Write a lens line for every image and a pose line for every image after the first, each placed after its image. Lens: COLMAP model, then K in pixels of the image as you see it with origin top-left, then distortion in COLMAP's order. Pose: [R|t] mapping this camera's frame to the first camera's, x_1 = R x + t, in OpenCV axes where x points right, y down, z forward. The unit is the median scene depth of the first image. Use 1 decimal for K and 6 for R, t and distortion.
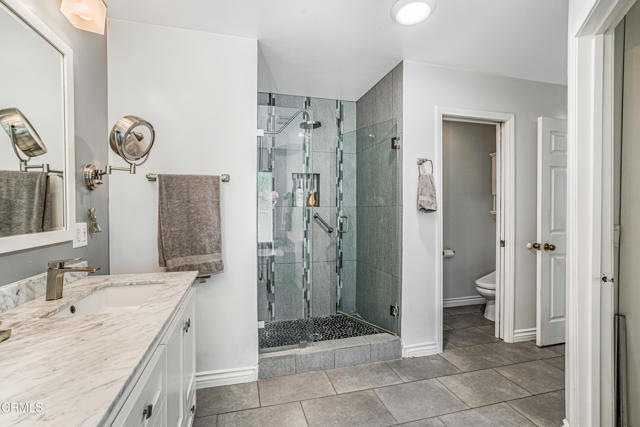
lens RADIAL K [[279.3, 0, 315.1], [0, 279.3, 212.9], [0, 0, 1]] dist [-0.012056, 0.001948]
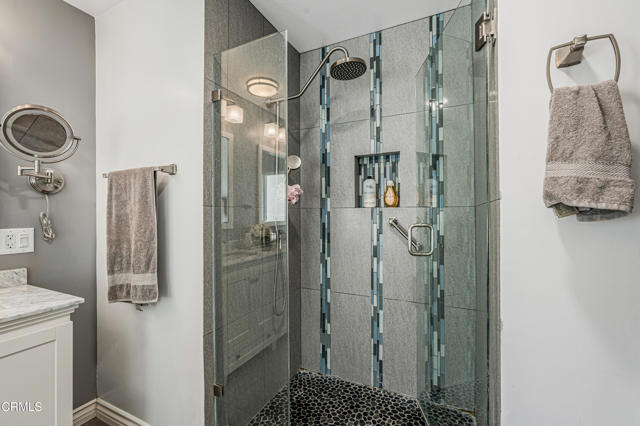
lens RADIAL K [[279.3, 0, 322.6], [0, 279.3, 211.8], [0, 0, 1]] dist [-0.012056, 0.001948]
pose [[0.765696, -0.006983, -0.643164, 0.274181], [-0.001034, 0.999926, -0.012088, -0.005000], [0.643201, 0.009921, 0.765633, 0.447632]]
